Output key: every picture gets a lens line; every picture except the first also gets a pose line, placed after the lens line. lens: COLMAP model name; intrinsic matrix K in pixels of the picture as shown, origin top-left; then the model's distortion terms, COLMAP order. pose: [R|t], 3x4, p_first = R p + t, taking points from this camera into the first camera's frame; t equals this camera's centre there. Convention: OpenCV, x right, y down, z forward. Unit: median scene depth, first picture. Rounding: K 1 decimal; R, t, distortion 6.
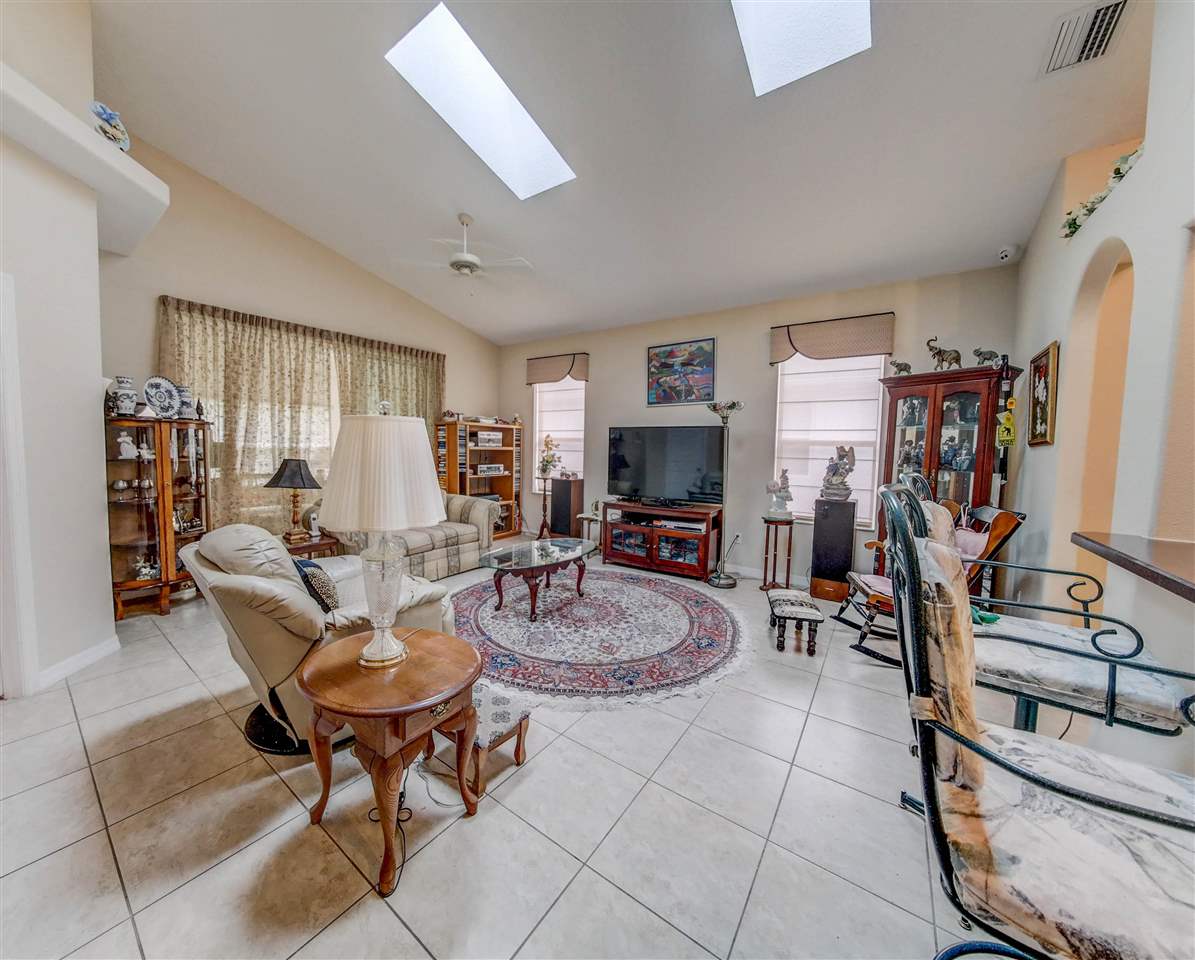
lens RADIAL K [[429.7, 0, 573.8], [0, 429.7, 474.8], [0, 0, 1]] dist [-0.016927, 0.000339]
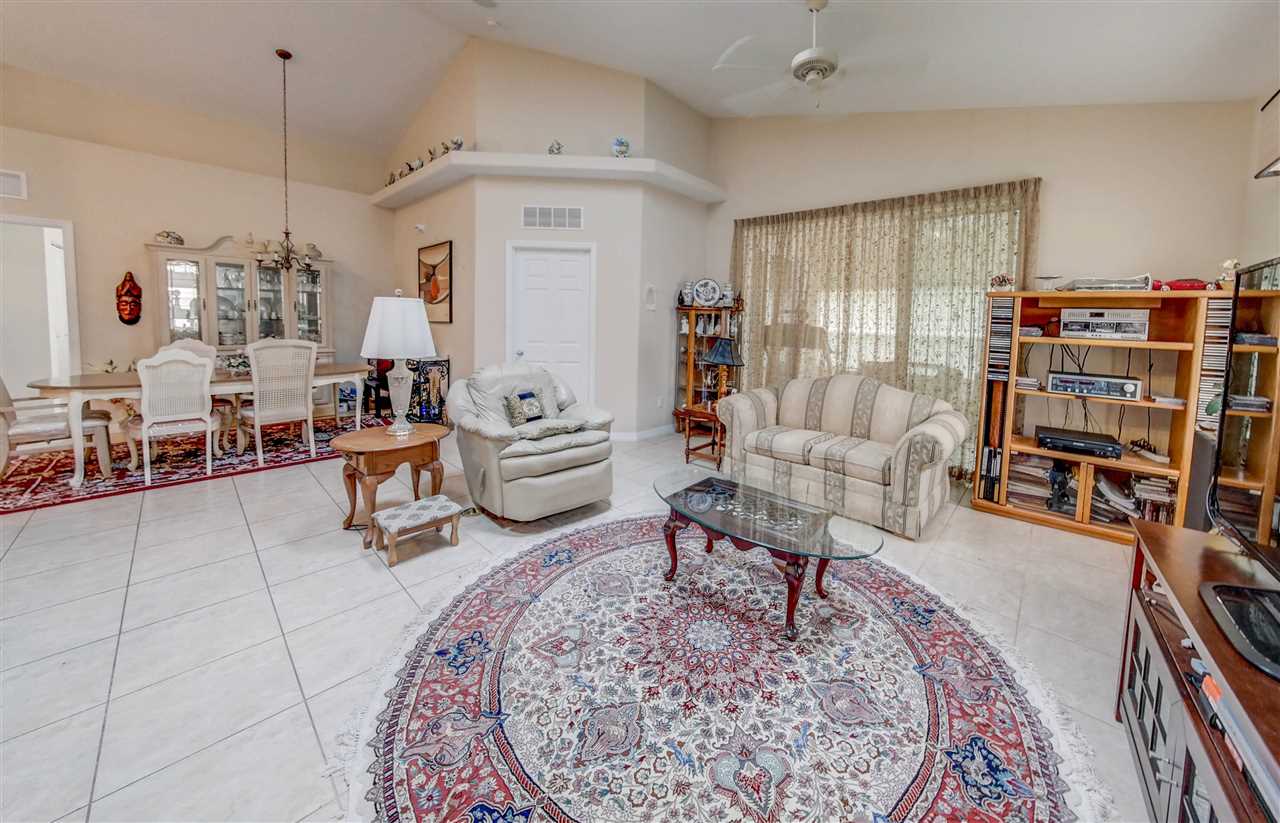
lens RADIAL K [[447.7, 0, 680.3], [0, 447.7, 349.9], [0, 0, 1]] dist [-0.016516, 0.000052]
pose [[-0.068417, 0.047330, -0.996533, 0.431587], [-0.100038, 0.993514, 0.054055, -0.044027], [0.992629, 0.103390, -0.063239, 0.747755]]
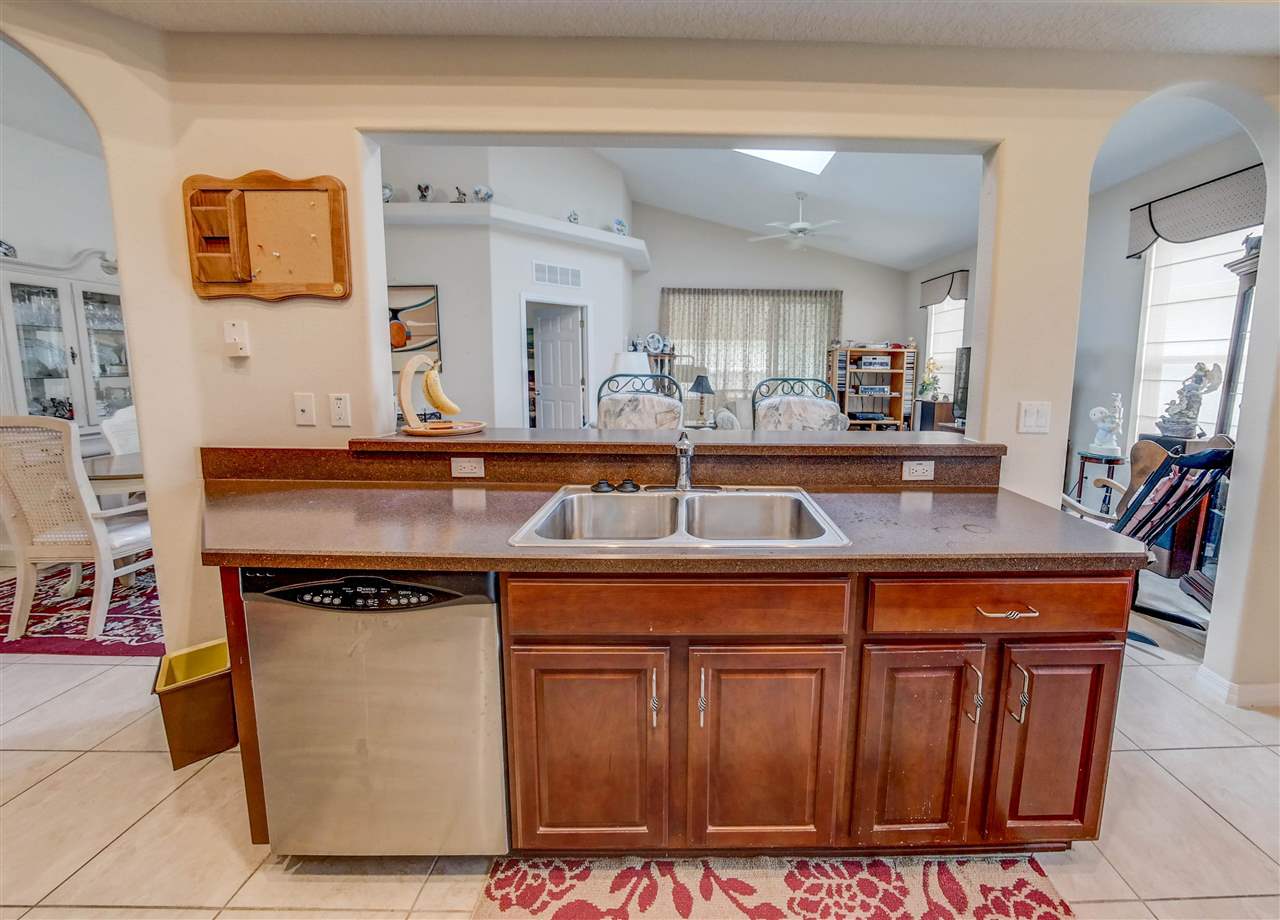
lens RADIAL K [[466.6, 0, 698.9], [0, 466.6, 415.9], [0, 0, 1]] dist [-0.012846, 0.000116]
pose [[0.612777, 0.072930, -0.786883, 0.621251], [-0.054457, 0.997262, 0.050021, 0.023417], [0.788377, 0.012199, 0.615071, -0.108994]]
